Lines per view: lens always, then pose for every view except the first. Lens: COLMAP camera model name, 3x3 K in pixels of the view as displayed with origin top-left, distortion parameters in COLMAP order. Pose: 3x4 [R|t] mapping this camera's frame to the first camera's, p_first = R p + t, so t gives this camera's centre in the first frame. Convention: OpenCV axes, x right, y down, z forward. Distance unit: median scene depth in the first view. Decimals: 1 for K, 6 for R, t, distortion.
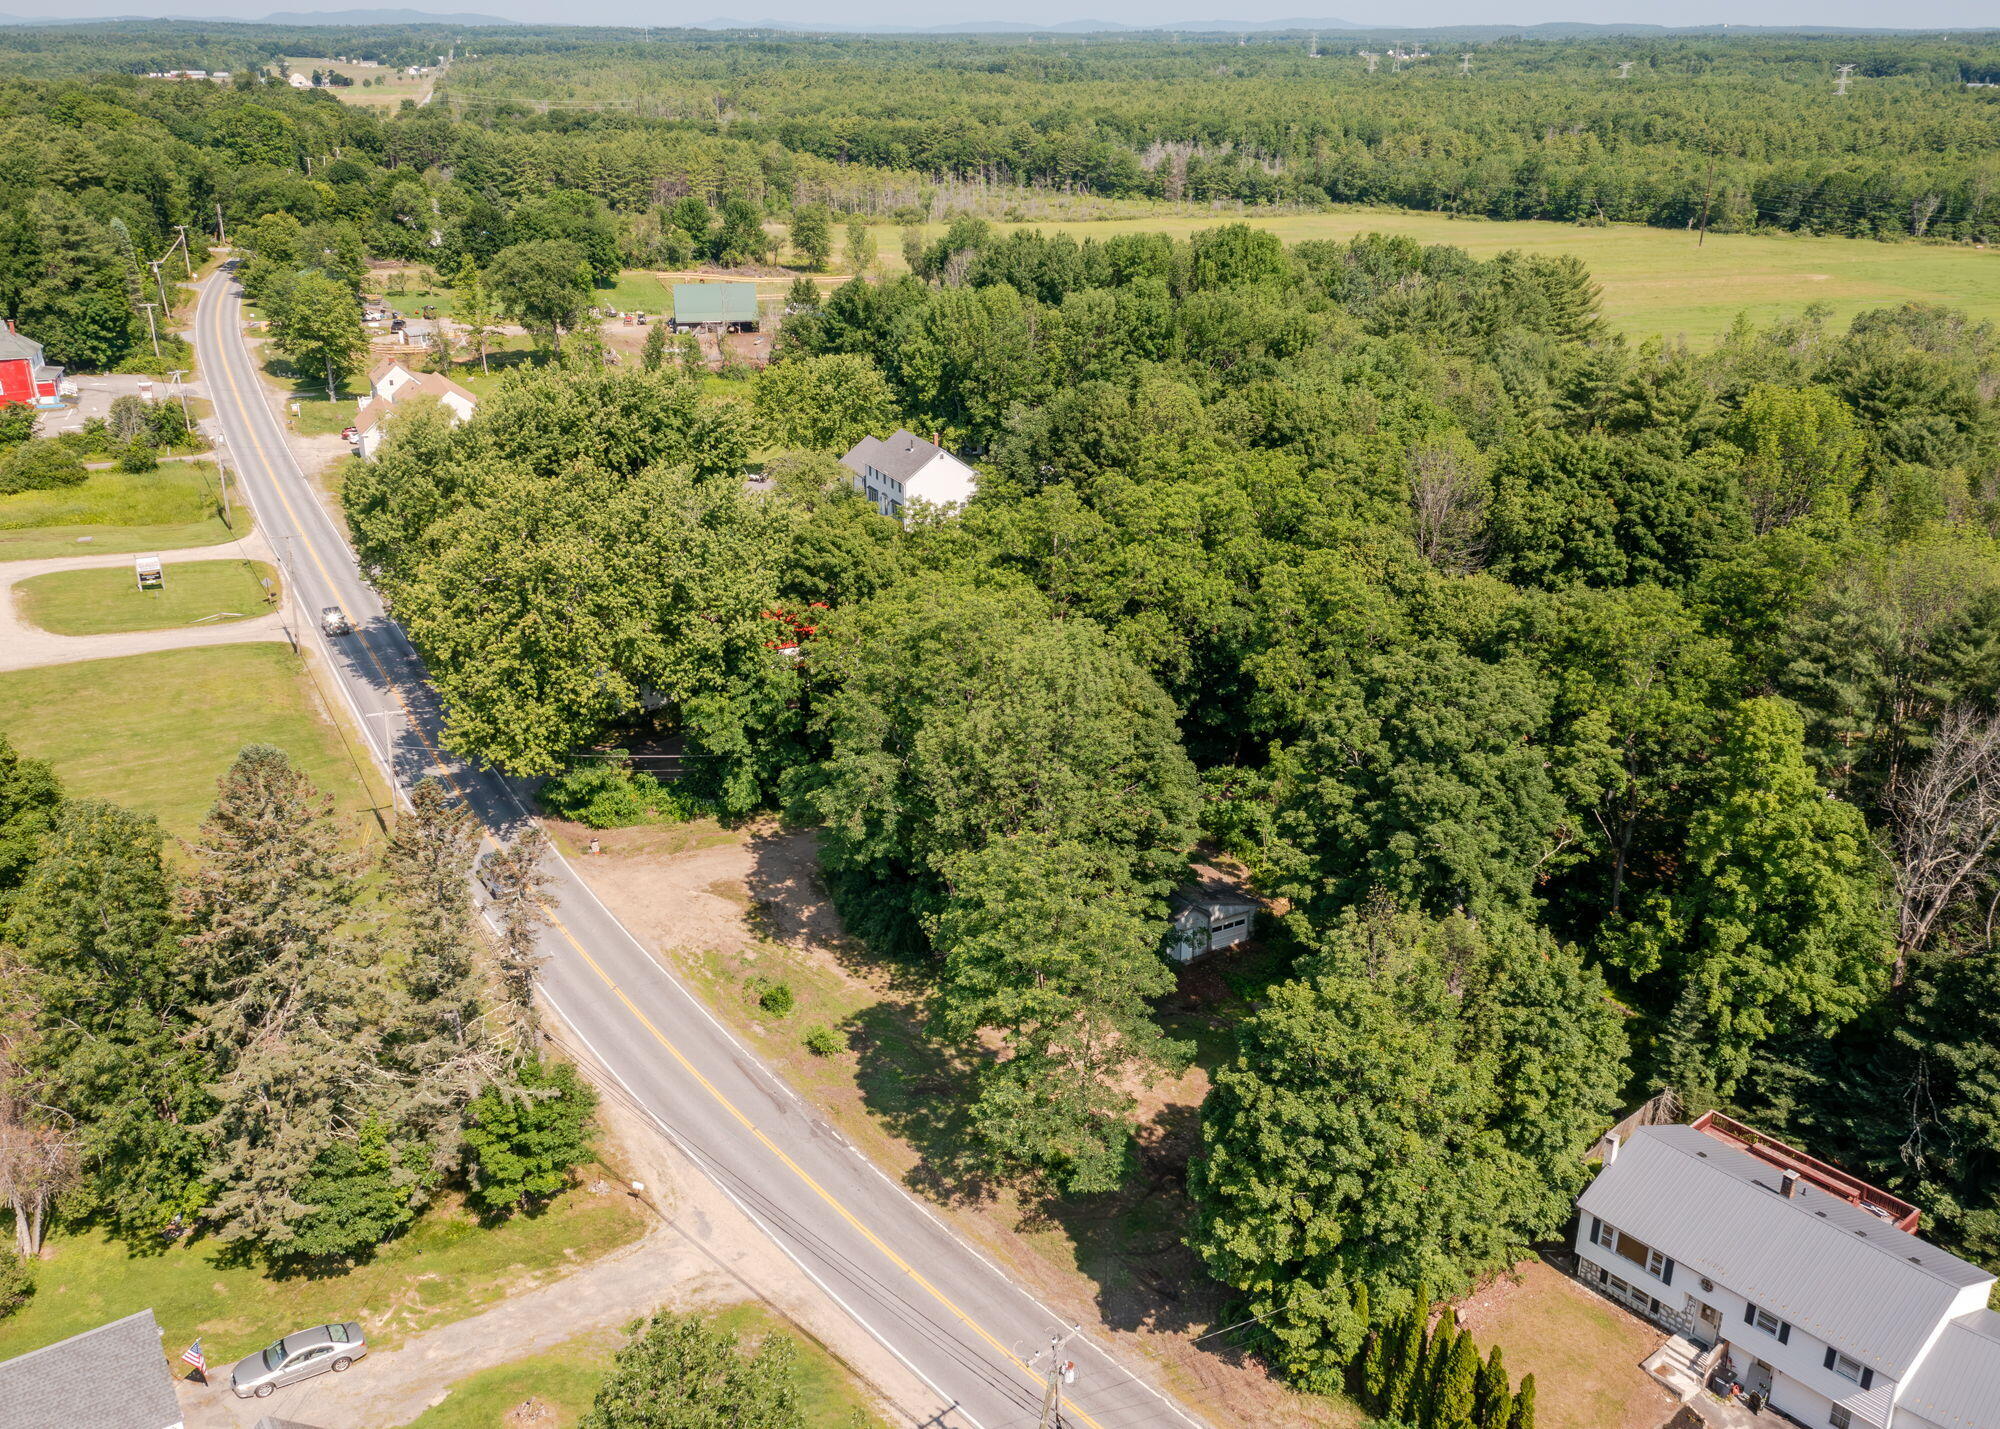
lens RADIAL K [[1685.2, 0, 991.1], [0, 1685.2, 731.6], [0, 0, 1]] dist [-0.020735, 0.064683]
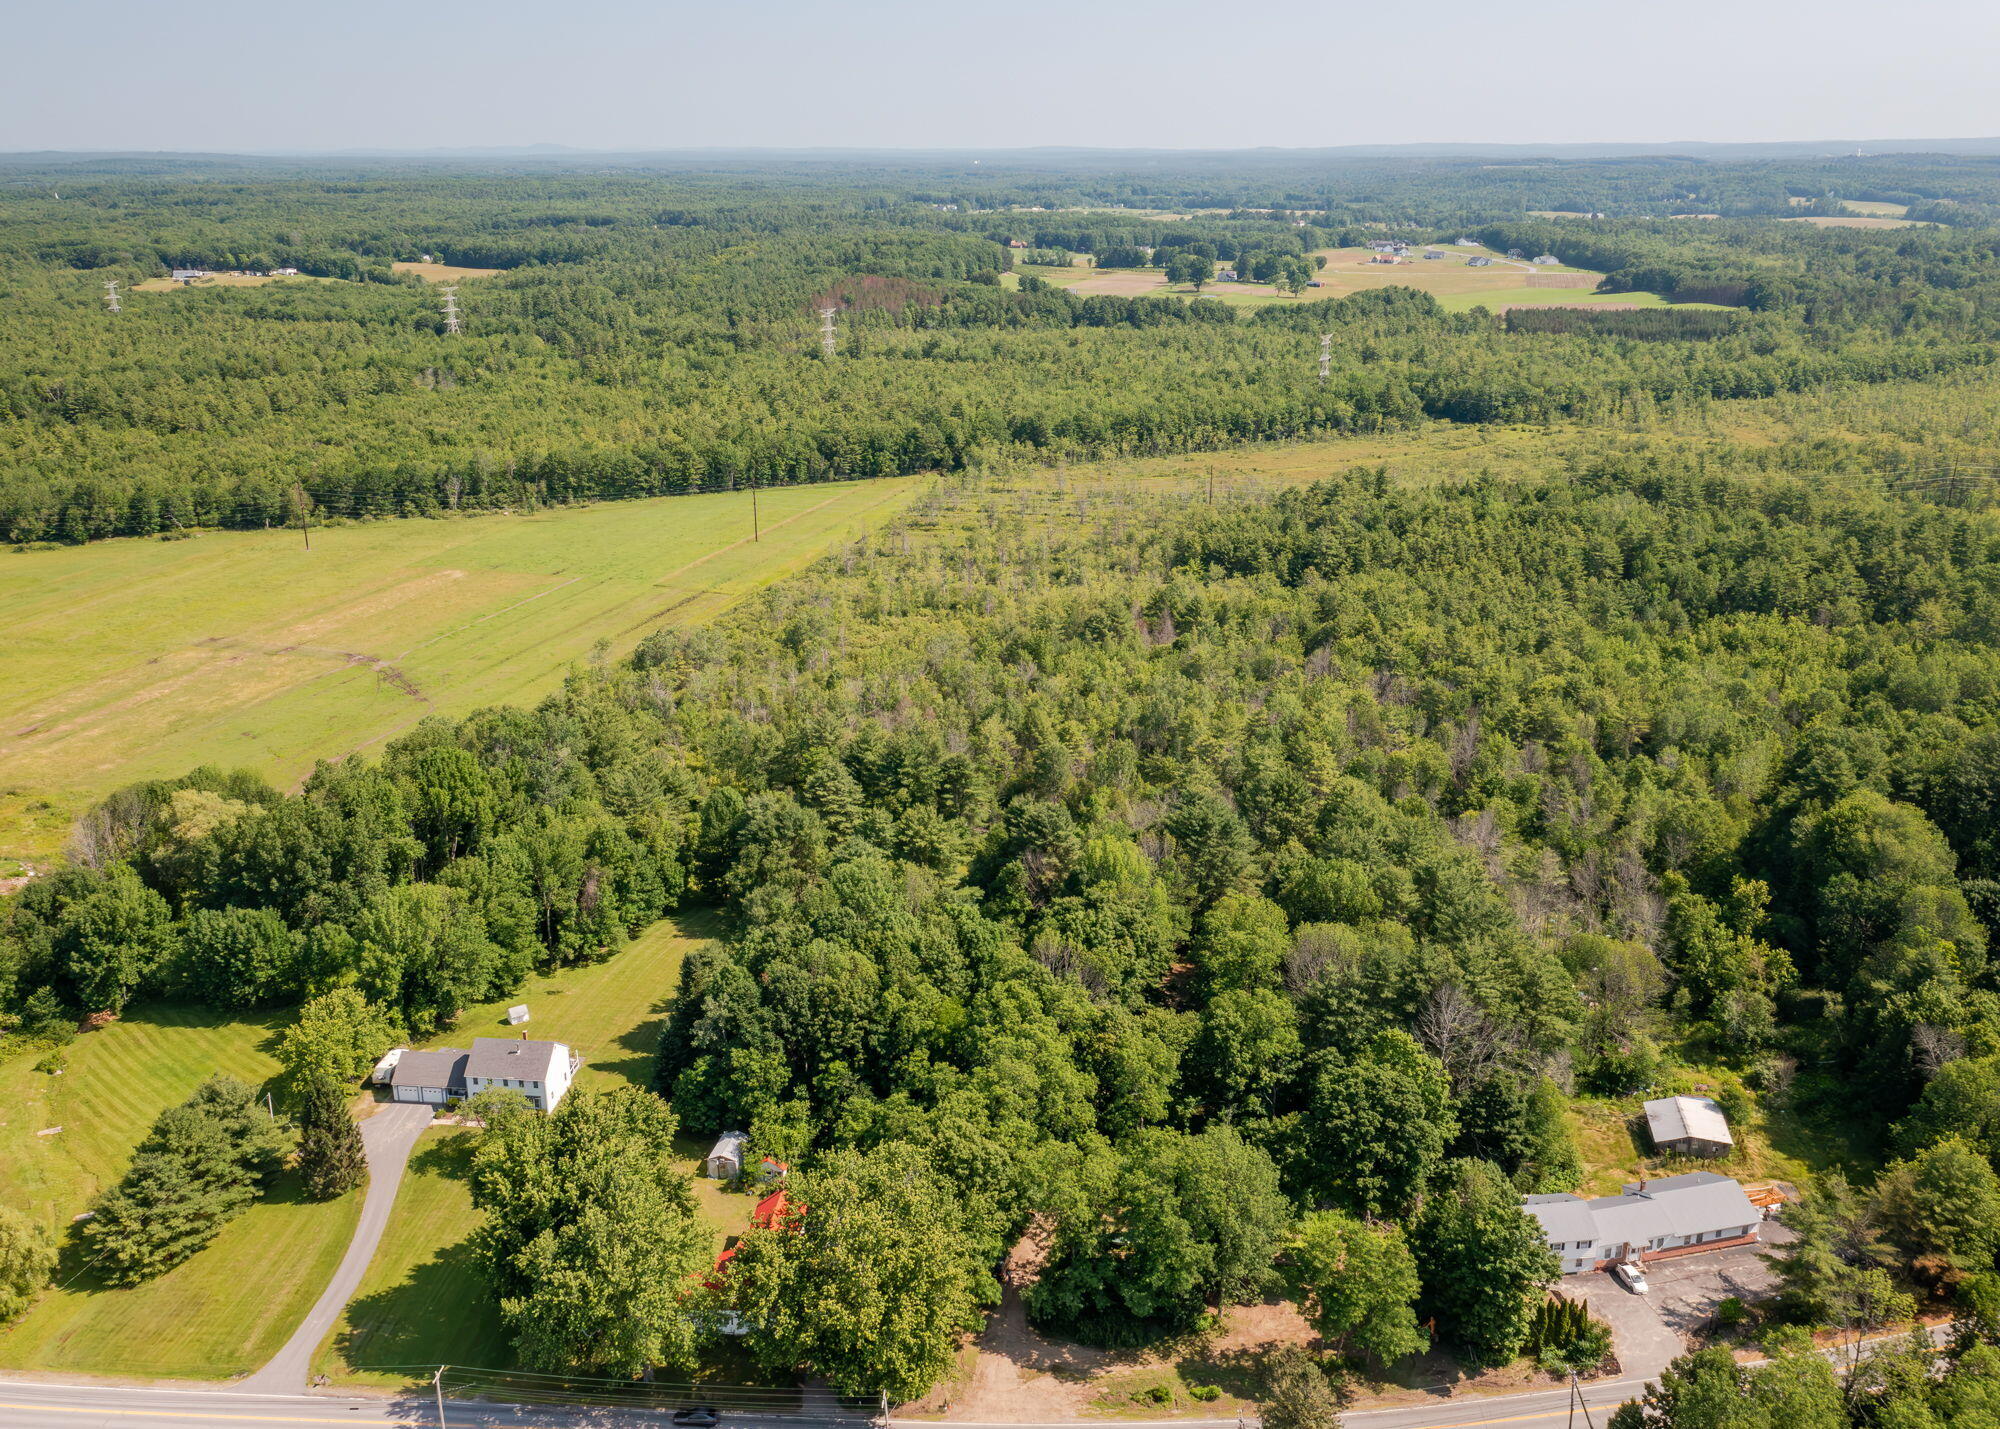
lens RADIAL K [[1685.2, 0, 1000.0], [0, 1685.2, 712.9], [0, 0, 1]] dist [-0.020735, 0.064683]
pose [[0.535176, -0.266719, 0.801528, -1.320685], [0.324191, 0.941038, 0.096683, -0.685789], [-0.780056, 0.208106, 0.590089, -0.088019]]
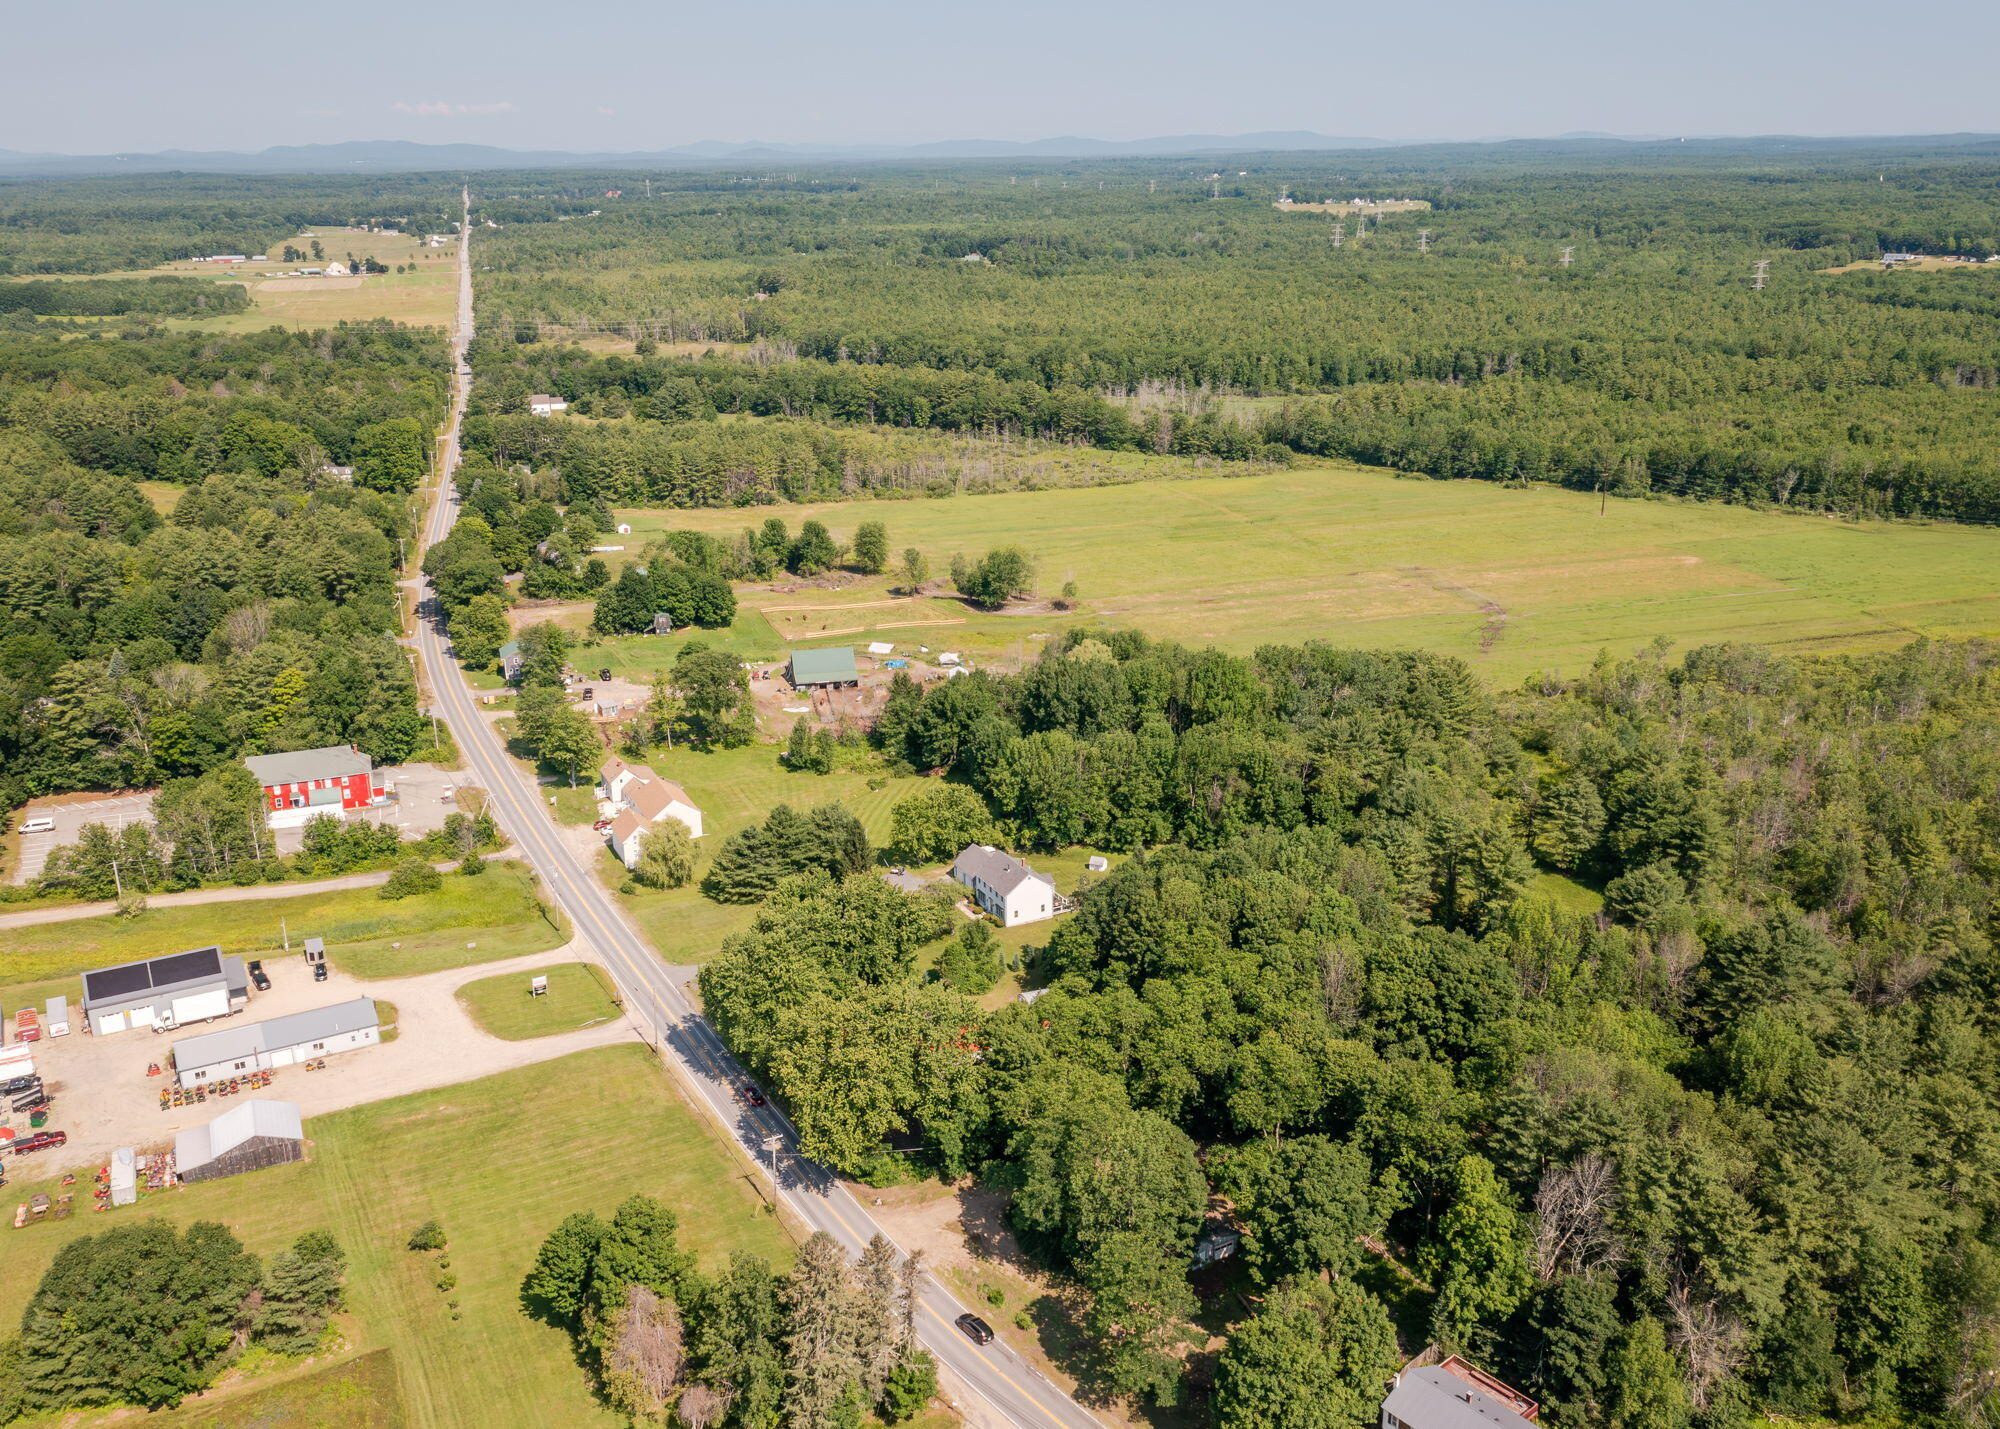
lens RADIAL K [[1685.2, 0, 996.5], [0, 1685.2, 724.4], [0, 0, 1]] dist [-0.020735, 0.064683]
pose [[0.999781, -0.019134, 0.008521, -0.115427], [0.019651, 0.997668, -0.065370, -0.337541], [-0.007251, 0.065523, 0.997825, -0.891250]]
